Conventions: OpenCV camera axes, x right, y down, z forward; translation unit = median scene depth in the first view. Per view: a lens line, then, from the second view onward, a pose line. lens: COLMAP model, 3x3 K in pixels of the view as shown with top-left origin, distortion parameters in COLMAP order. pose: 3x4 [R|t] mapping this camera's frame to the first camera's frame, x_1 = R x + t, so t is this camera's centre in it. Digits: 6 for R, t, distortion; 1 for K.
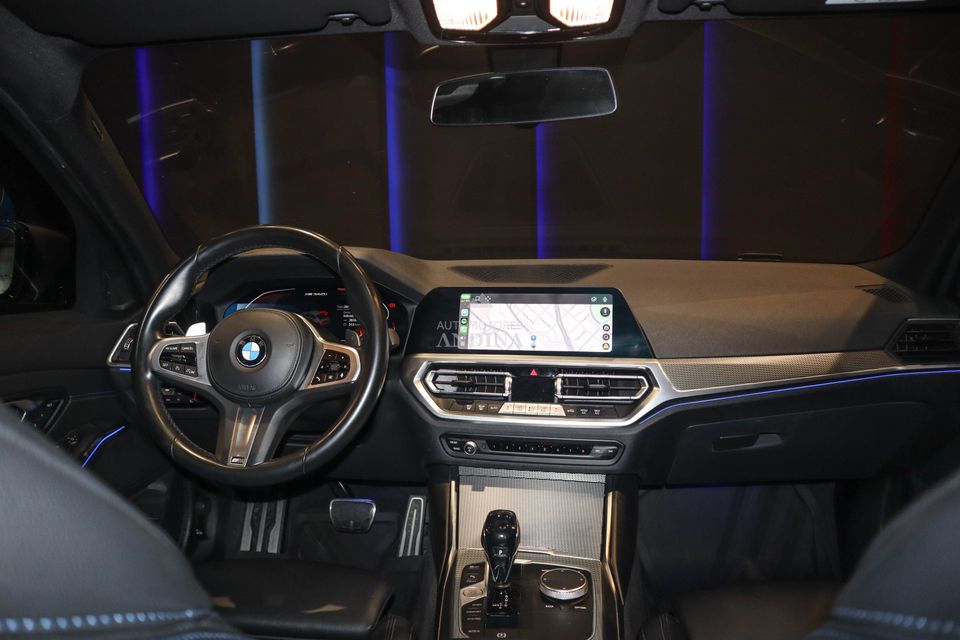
lens RADIAL K [[649.5, 0, 480.0], [0, 649.5, 320.0], [0, 0, 1]] dist [-0.007089, -0.001332]
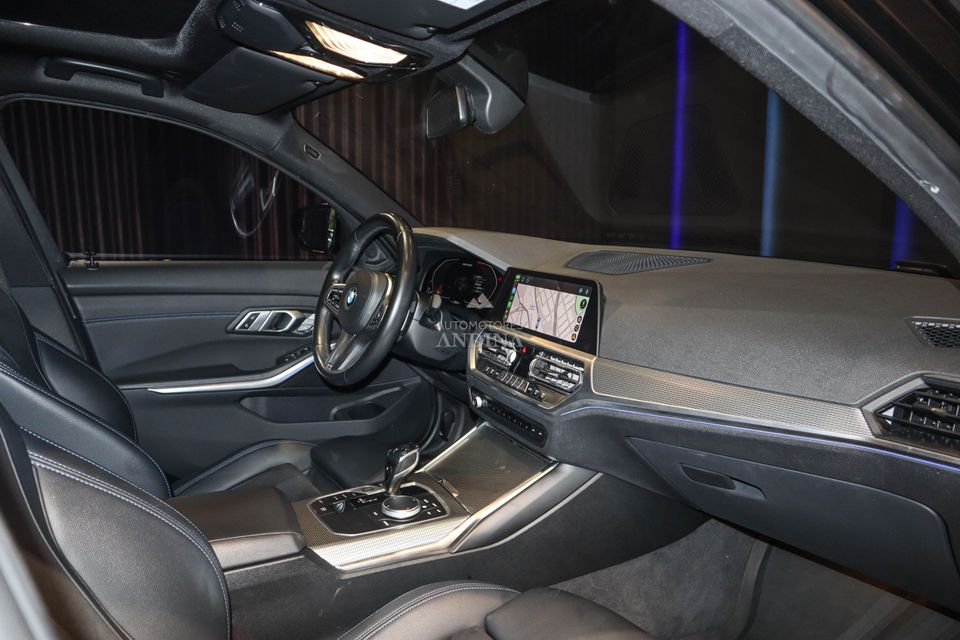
lens RADIAL K [[649.5, 0, 480.0], [0, 649.5, 320.0], [0, 0, 1]] dist [-0.007089, -0.001332]
pose [[0.617666, 0.142886, -0.773352, 0.872186], [-0.103034, 0.989583, 0.100546, -0.072044], [0.779662, 0.017578, 0.625954, 0.240822]]
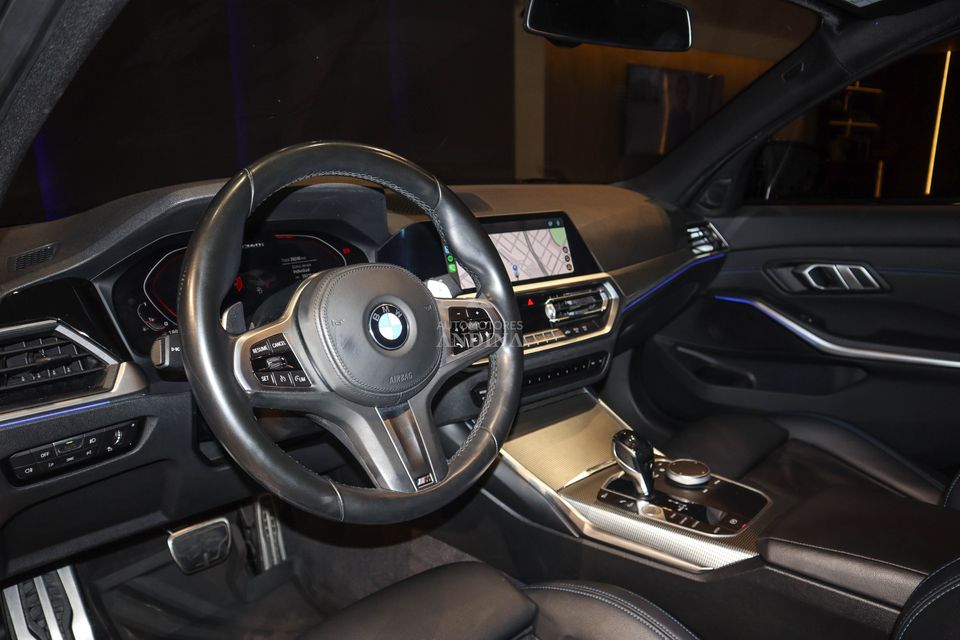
lens RADIAL K [[649.5, 0, 480.0], [0, 649.5, 320.0], [0, 0, 1]] dist [-0.007089, -0.001332]
pose [[0.660189, -0.175014, 0.730425, -0.679102], [0.097579, 0.984218, 0.147628, -0.044461], [-0.744734, -0.026188, 0.666847, 0.391817]]
